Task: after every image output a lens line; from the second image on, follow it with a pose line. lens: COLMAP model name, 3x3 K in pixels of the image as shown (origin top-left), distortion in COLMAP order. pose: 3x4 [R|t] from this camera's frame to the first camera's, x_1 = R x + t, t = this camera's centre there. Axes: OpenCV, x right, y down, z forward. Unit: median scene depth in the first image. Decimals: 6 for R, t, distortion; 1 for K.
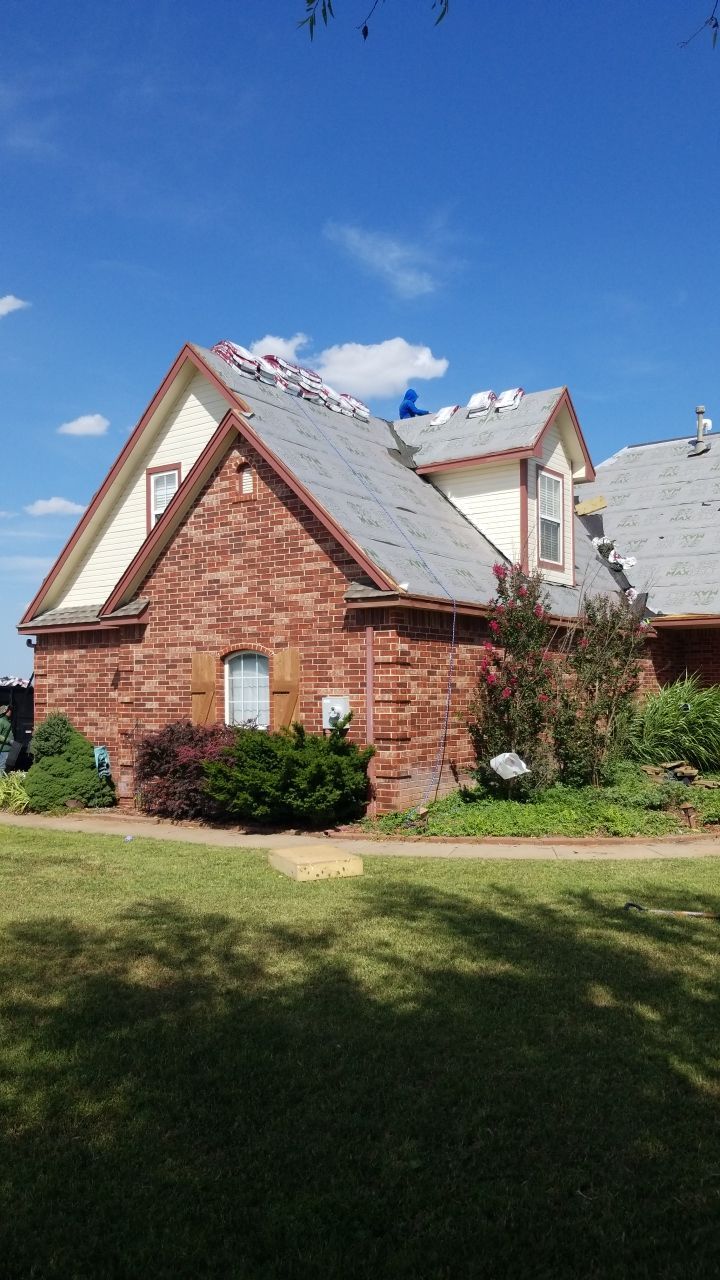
lens RADIAL K [[1022.5, 0, 385.7], [0, 1022.5, 644.4], [0, 0, 1]] dist [0.118178, -0.191722]
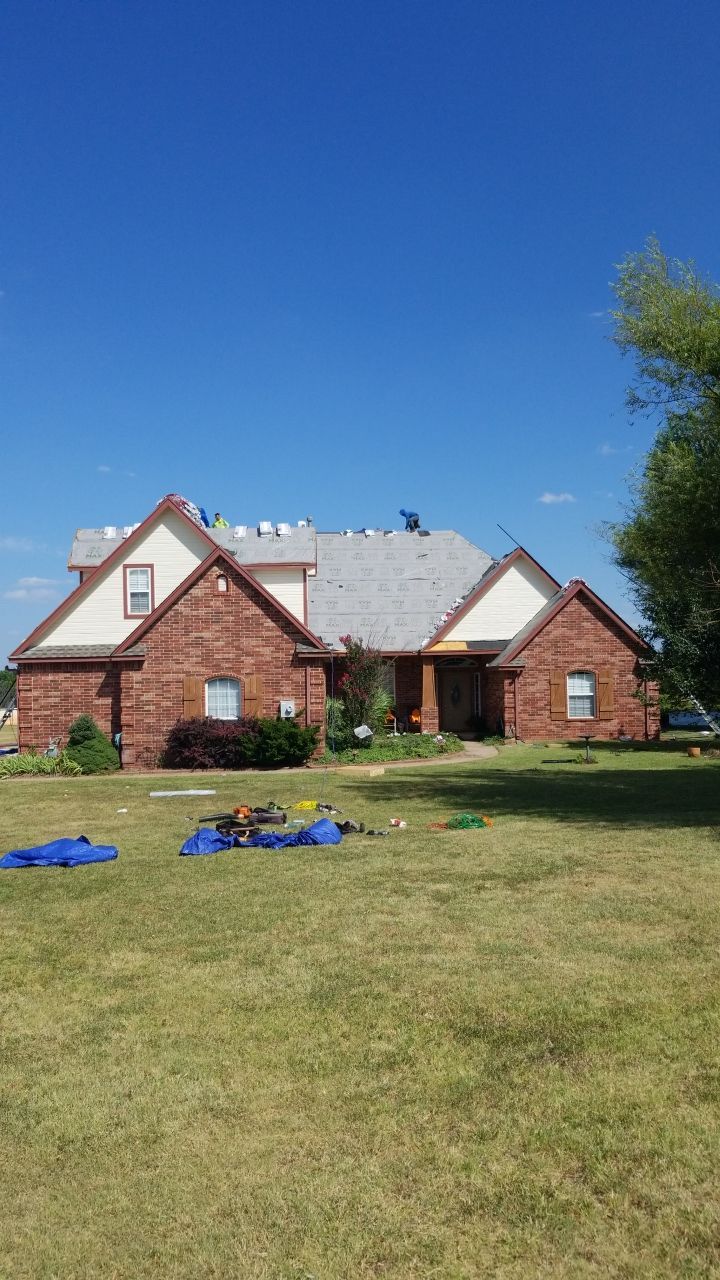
lens RADIAL K [[1022.5, 0, 385.7], [0, 1022.5, 644.4], [0, 0, 1]] dist [0.118178, -0.191722]
pose [[0.794208, 0.012702, 0.607513, -1.276862], [-0.018441, 0.999825, 0.003203, -0.078840], [-0.607366, -0.013747, 0.794303, -0.795992]]
